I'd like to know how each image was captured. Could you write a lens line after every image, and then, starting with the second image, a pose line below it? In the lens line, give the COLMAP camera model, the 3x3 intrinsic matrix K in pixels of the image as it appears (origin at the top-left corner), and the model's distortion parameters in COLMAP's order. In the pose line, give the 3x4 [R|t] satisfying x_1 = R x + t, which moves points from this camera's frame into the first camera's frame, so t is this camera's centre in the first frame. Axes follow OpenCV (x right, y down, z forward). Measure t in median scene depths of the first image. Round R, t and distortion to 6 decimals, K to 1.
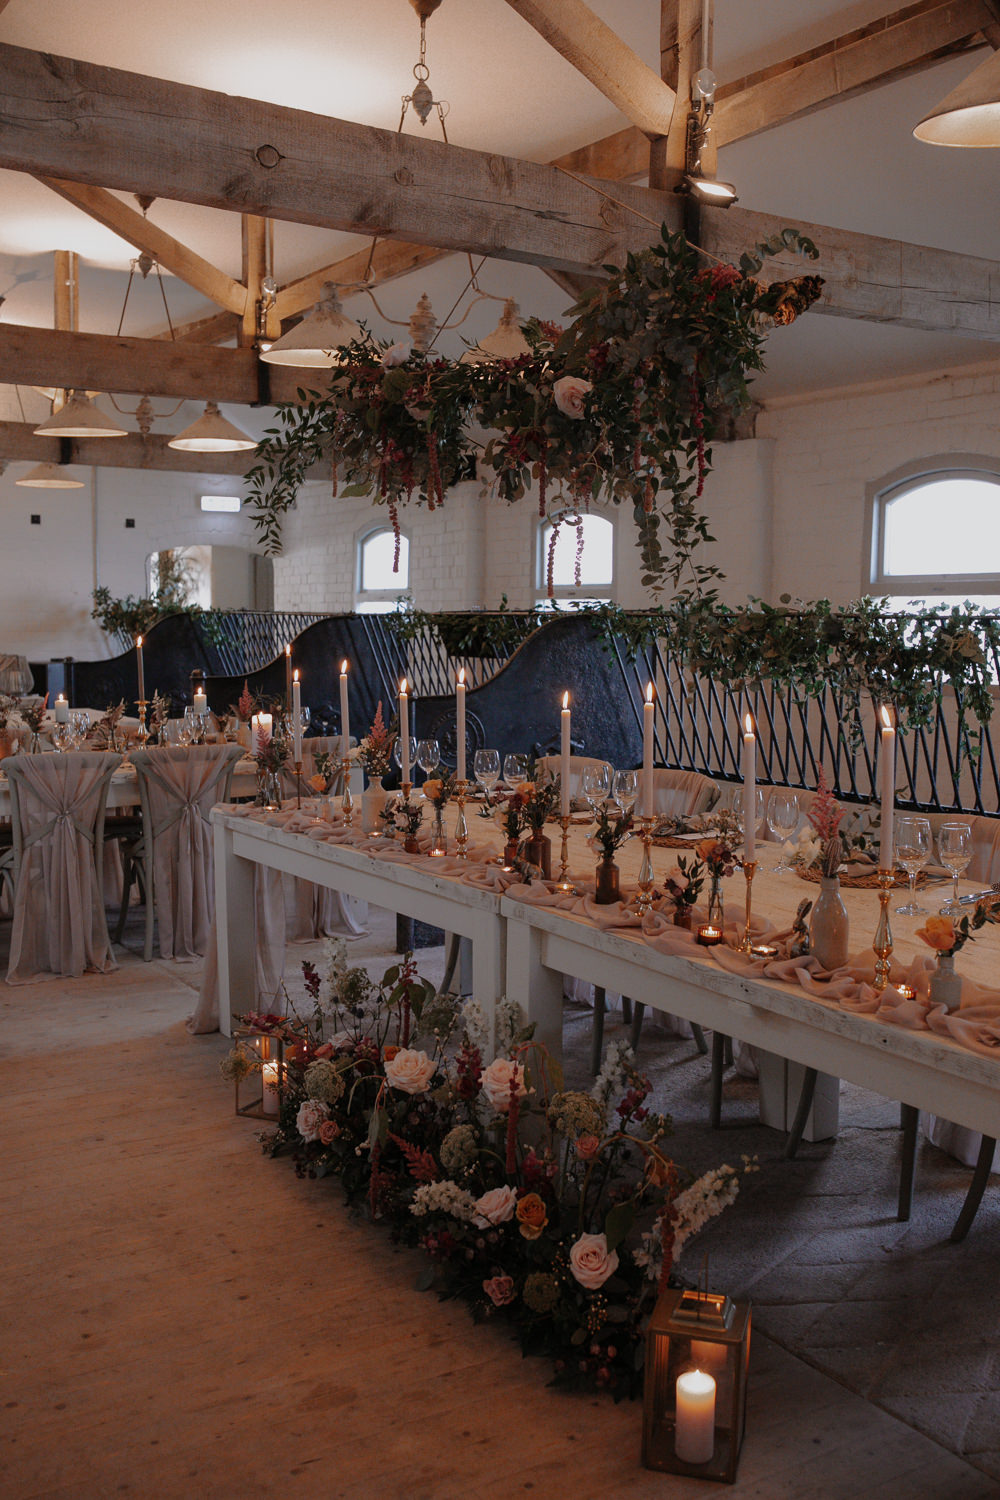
lens RADIAL K [[1389.7, 0, 465.4], [0, 1389.7, 752.5], [0, 0, 1]] dist [-0.008906, 0.000000]
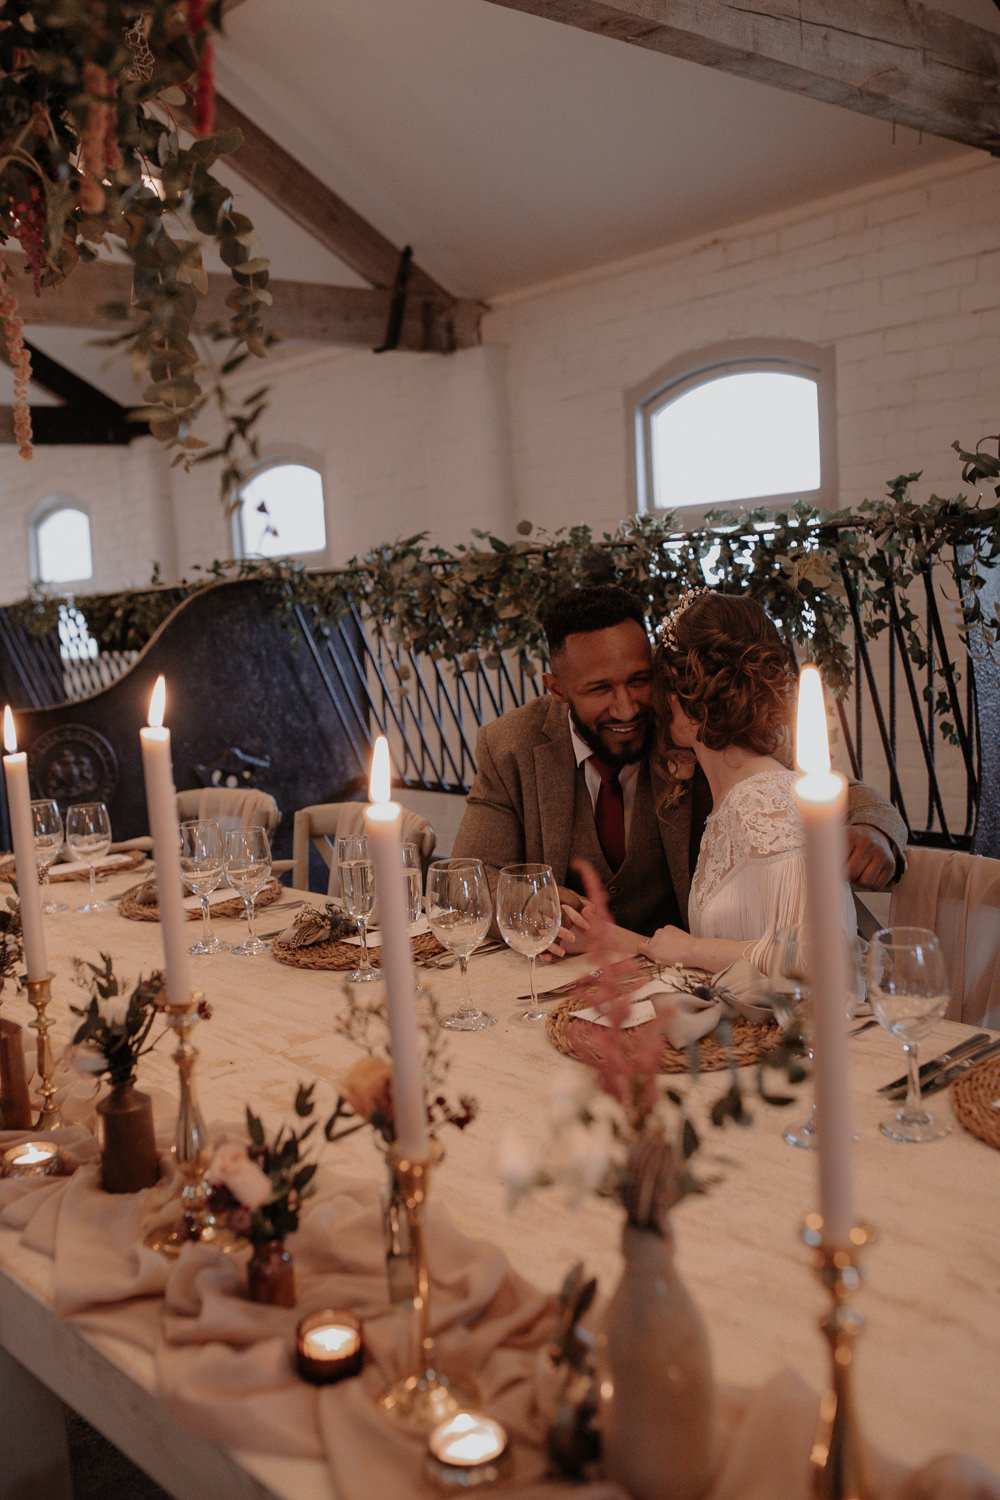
lens RADIAL K [[1389.7, 0, 457.5], [0, 1389.7, 740.8], [0, 0, 1]] dist [-0.008906, 0.000000]
pose [[0.985638, -0.078346, 0.149599, 0.137860], [0.078985, 0.996874, 0.001669, -0.018774], [-0.149262, 0.010171, 0.988745, 0.525695]]
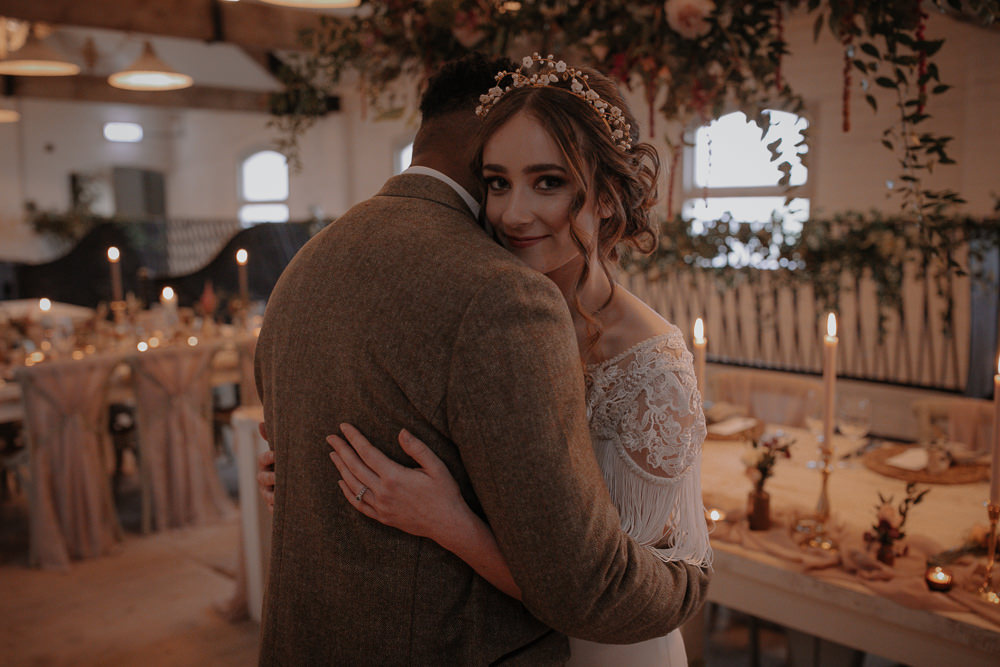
lens RADIAL K [[926.5, 0, 461.1], [0, 926.5, 332.1], [0, 0, 1]] dist [-0.008906, 0.000000]
pose [[0.976172, -0.045423, 0.212191, -0.223171], [0.038177, 0.998544, 0.038123, -0.061580], [-0.213613, -0.029114, 0.976484, 0.376842]]
